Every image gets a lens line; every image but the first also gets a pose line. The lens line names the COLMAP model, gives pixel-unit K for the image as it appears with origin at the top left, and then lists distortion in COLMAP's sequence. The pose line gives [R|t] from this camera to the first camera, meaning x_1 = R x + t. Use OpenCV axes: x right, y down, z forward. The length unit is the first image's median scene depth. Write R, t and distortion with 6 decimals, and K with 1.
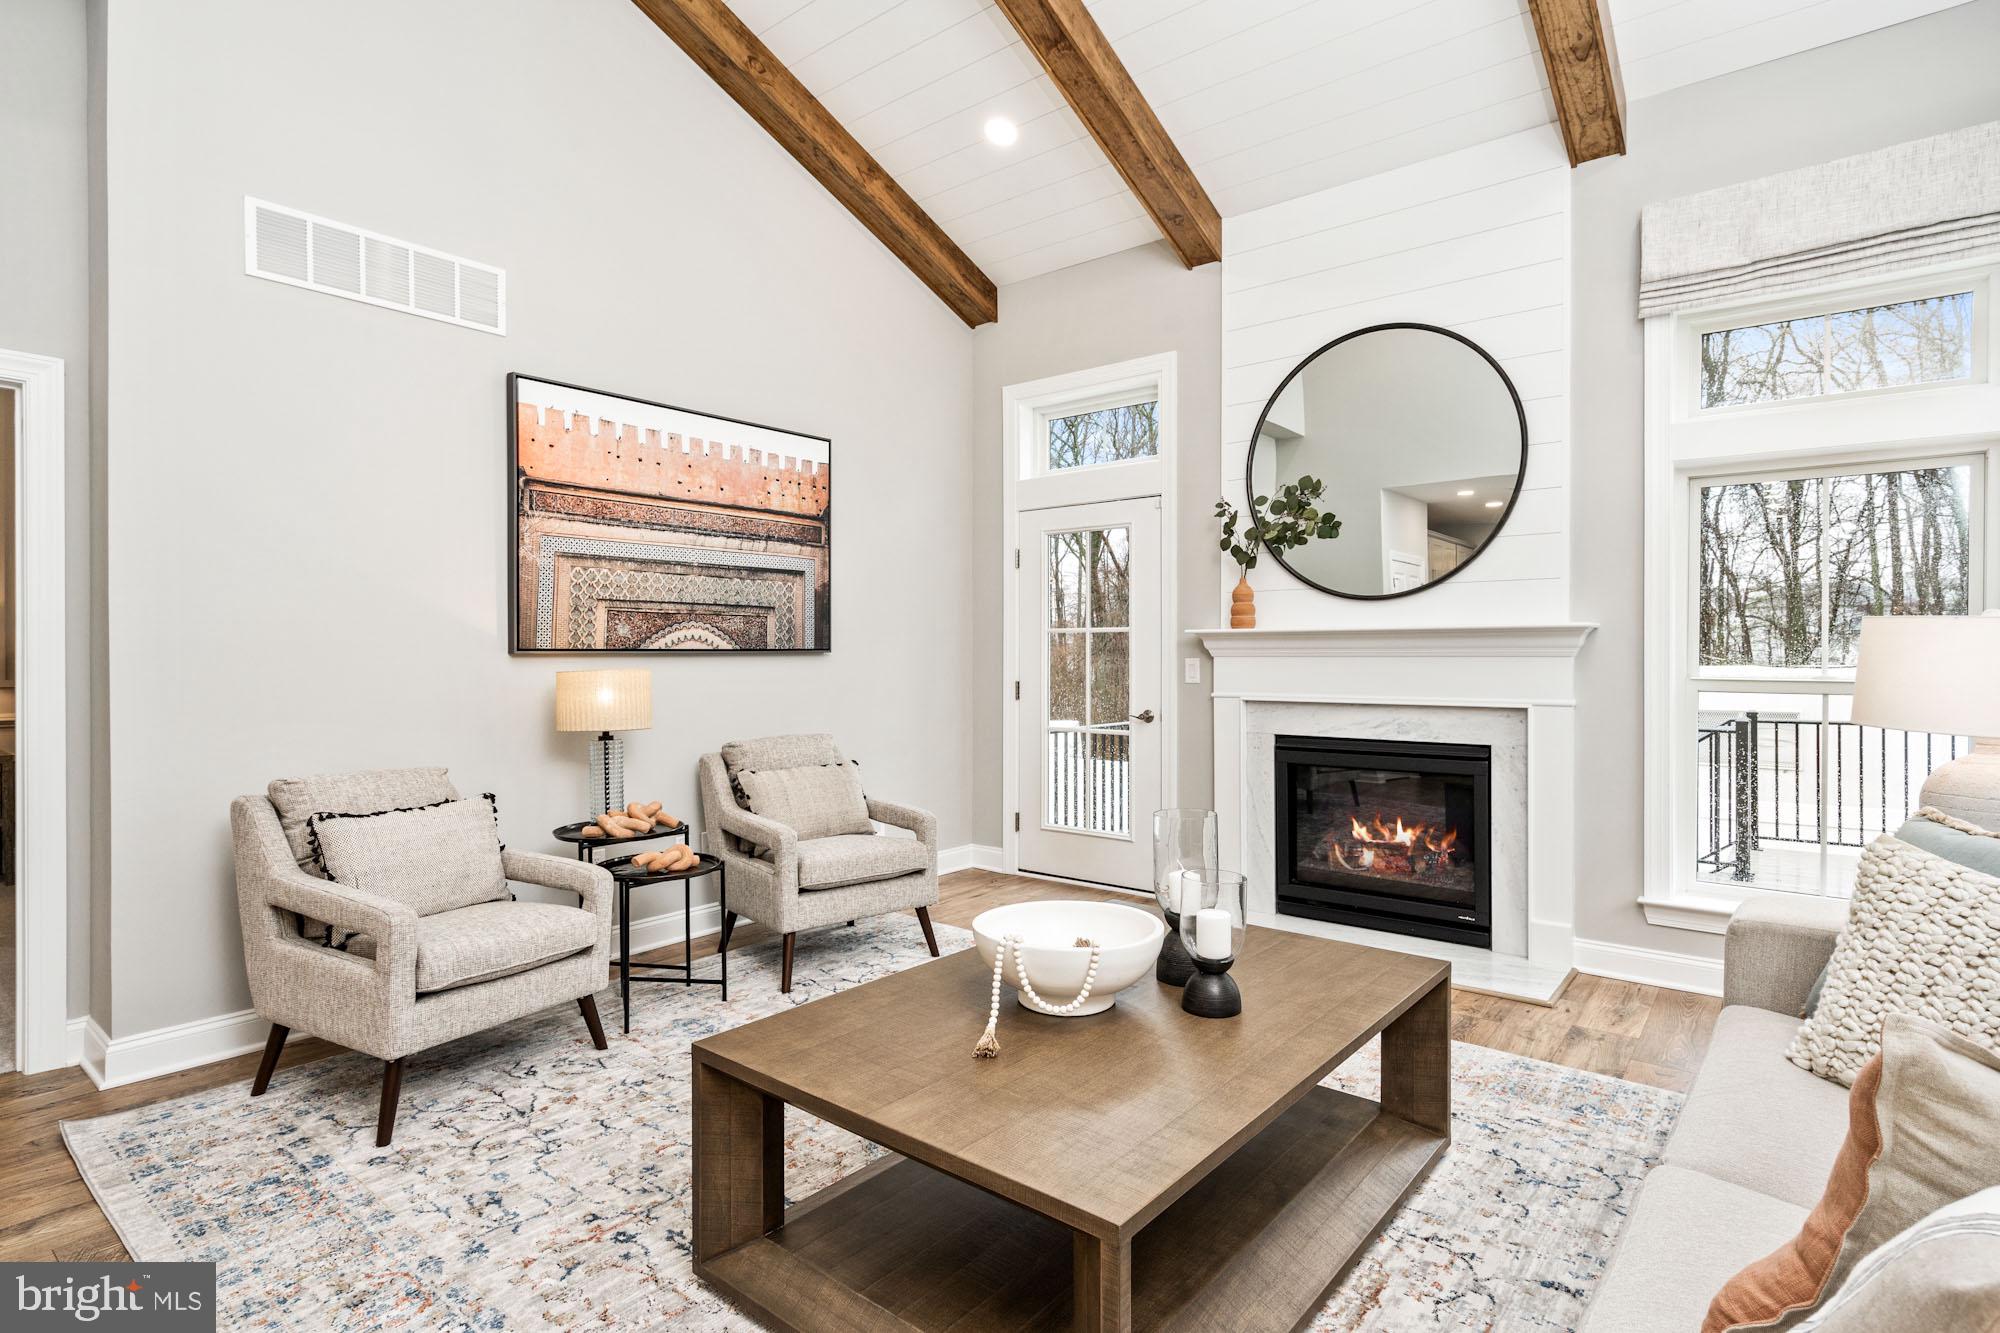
lens RADIAL K [[1017.3, 0, 1002.4], [0, 1017.3, 655.4], [0, 0, 1]] dist [0.001922, 0.000243]
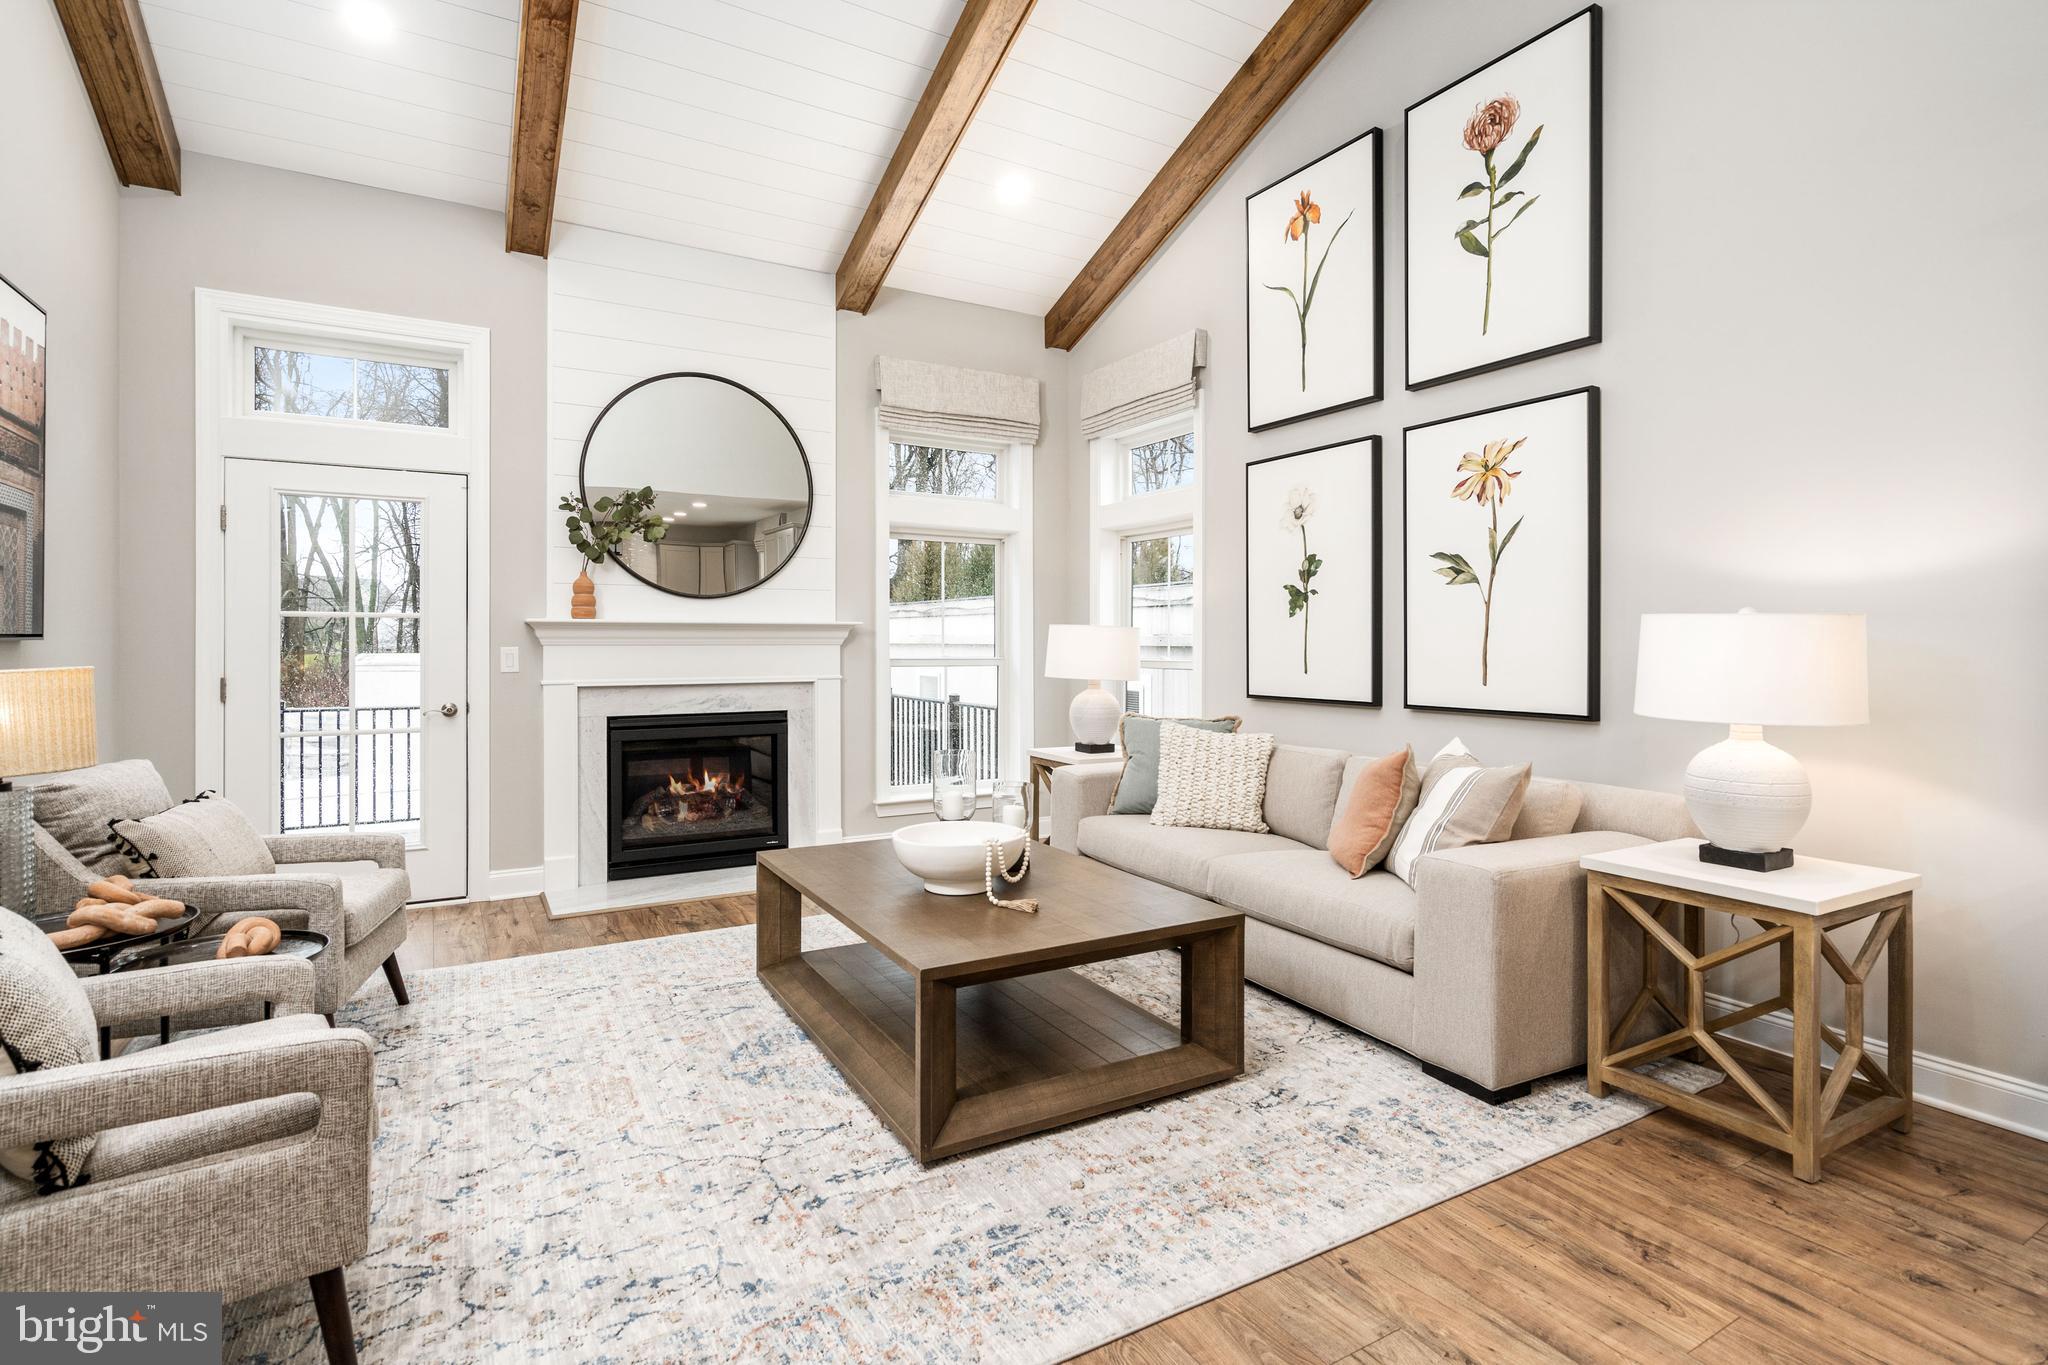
lens RADIAL K [[1007.4, 0, 1026.9], [0, 1007.4, 644.8], [0, 0, 1]] dist [0.002279, -0.000186]
pose [[0.349032, -0.001201, 0.937110, -0.586639], [-0.000994, 0.999998, 0.001652, -0.001640], [-0.937110, -0.001508, 0.349030, 0.202228]]
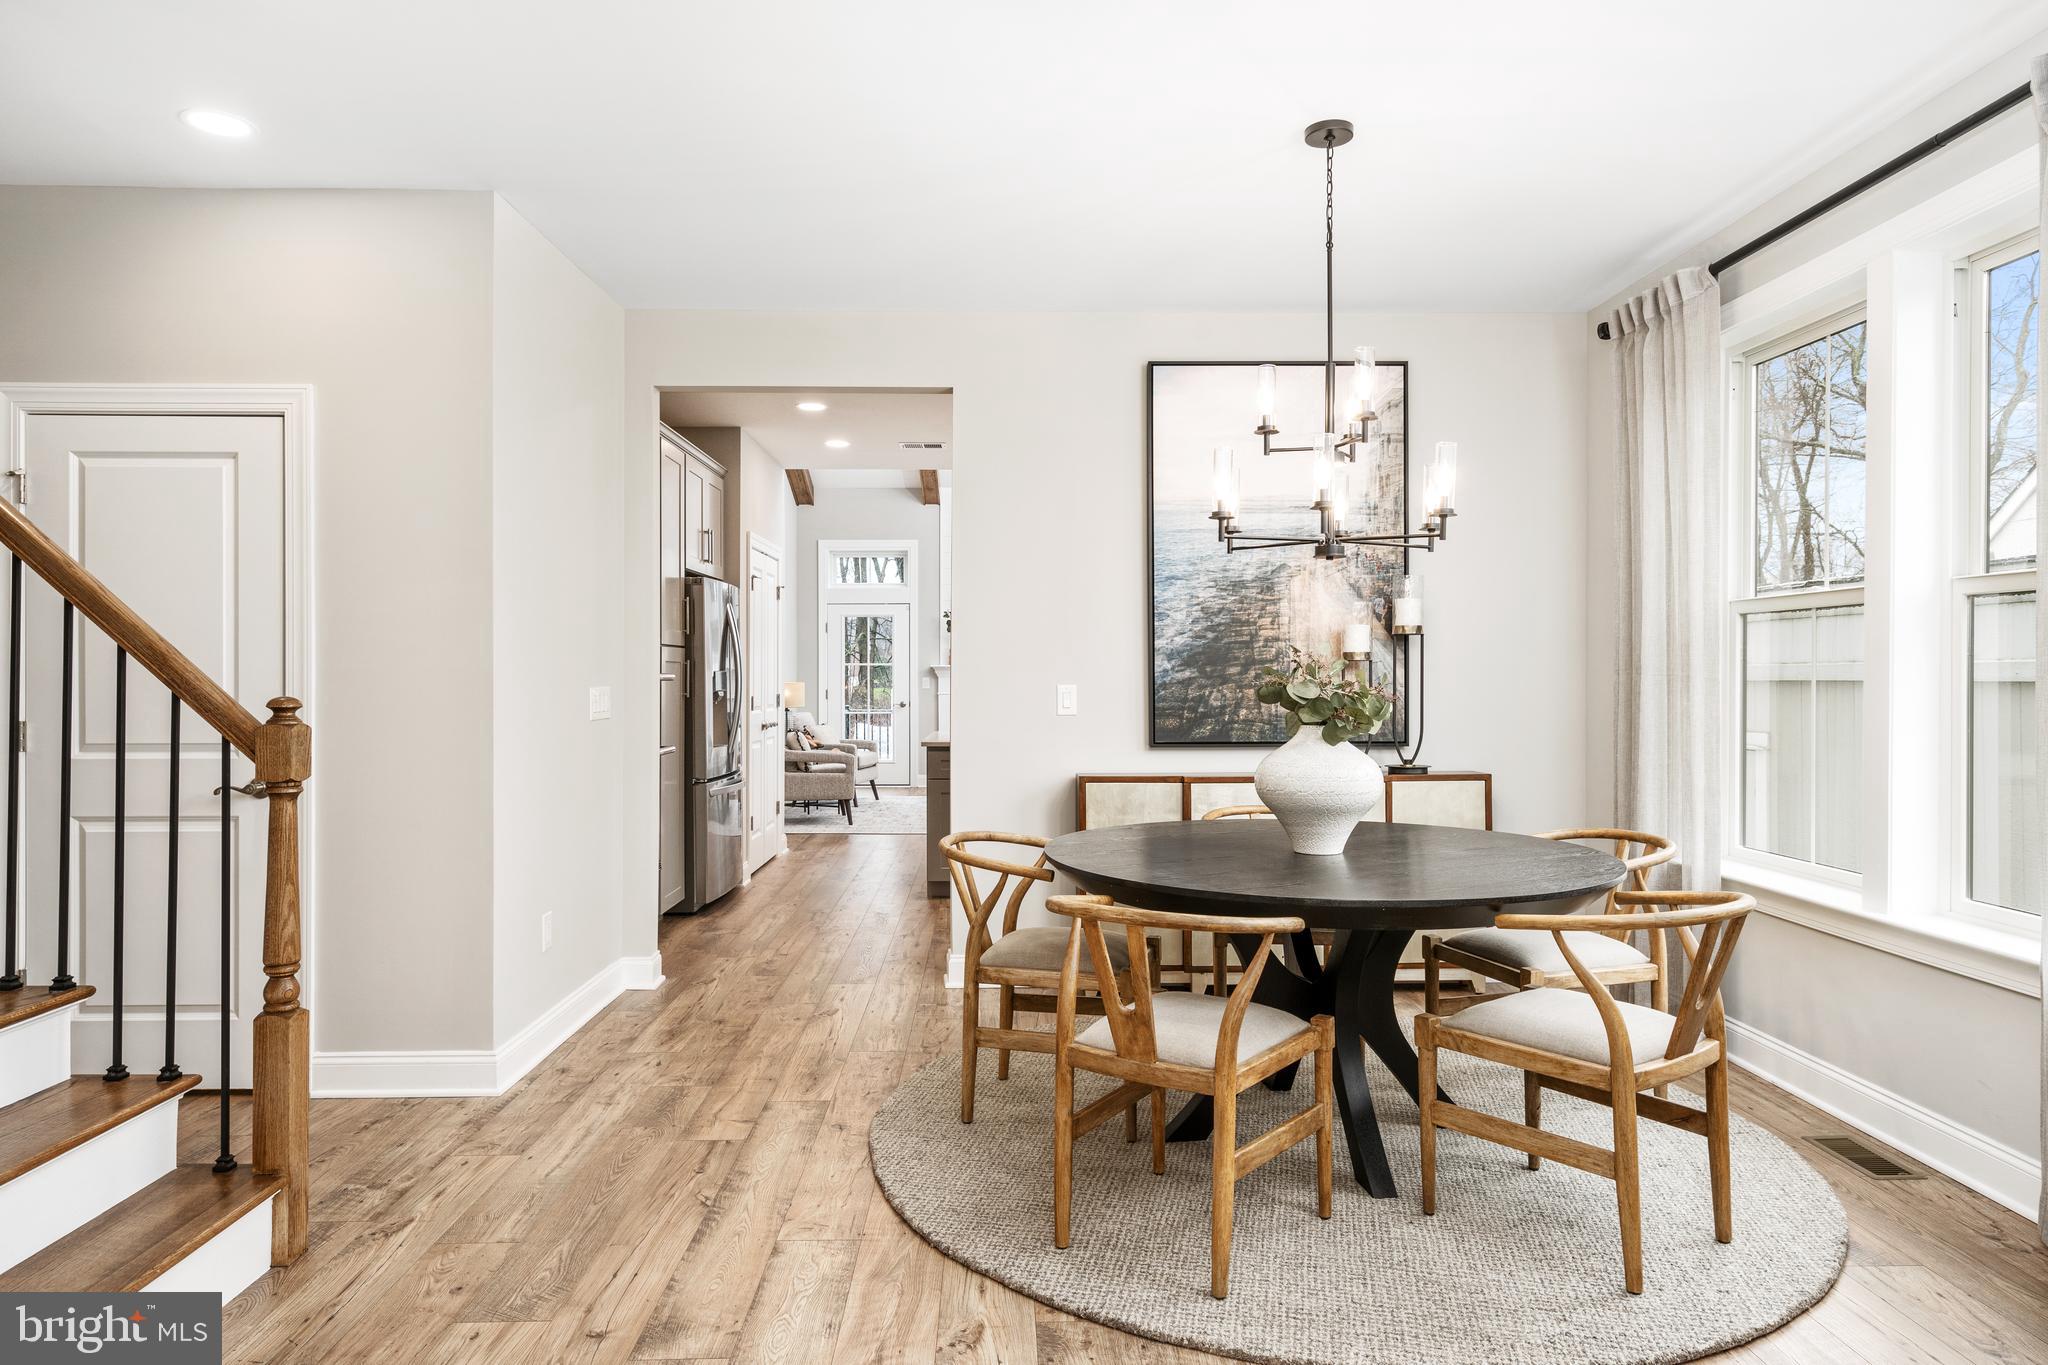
lens RADIAL K [[1238.1, 0, 1023.5], [0, 1238.1, 680.3], [0, 0, 1]] dist [0.000310, 0.000001]
pose [[0.757396, 0.003509, 0.652946, -1.525620], [-0.002192, 0.999994, -0.002832, 0.016411], [-0.652952, 0.000713, 0.757399, -1.290825]]
